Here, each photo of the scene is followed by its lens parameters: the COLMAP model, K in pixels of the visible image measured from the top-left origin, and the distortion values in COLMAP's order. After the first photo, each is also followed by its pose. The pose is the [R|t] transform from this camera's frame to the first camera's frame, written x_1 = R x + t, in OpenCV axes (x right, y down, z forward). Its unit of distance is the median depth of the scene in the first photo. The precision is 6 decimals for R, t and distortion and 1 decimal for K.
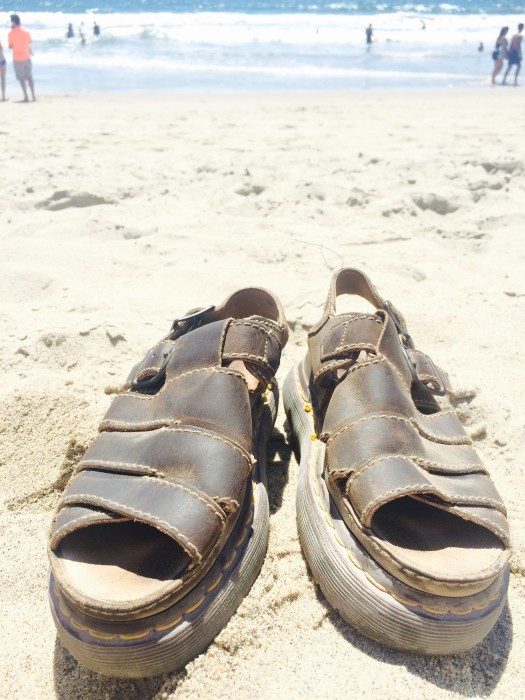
lens RADIAL K [[604.2, 0, 262.5], [0, 604.2, 350.0], [0, 0, 1]] dist [0.027666, -0.004729]
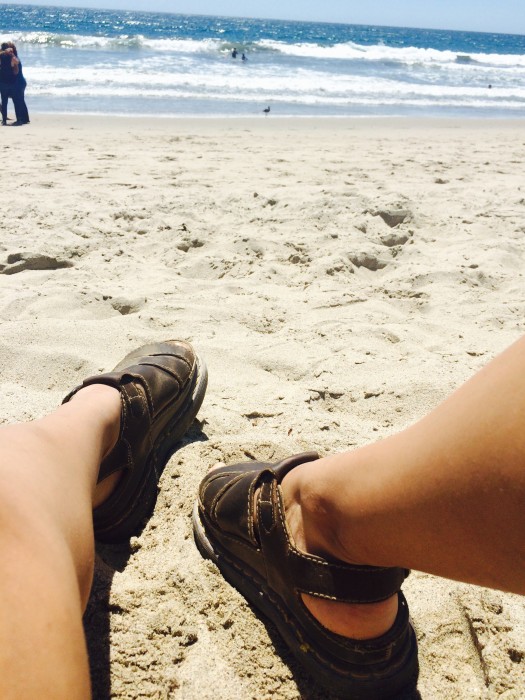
lens RADIAL K [[604.2, 0, 262.5], [0, 604.2, 350.0], [0, 0, 1]] dist [0.027666, -0.004729]
pose [[0.974479, -0.057867, 0.216891, -0.167982], [0.063784, 0.997756, -0.020372, -0.058072], [-0.215225, 0.033686, 0.975983, -0.084091]]
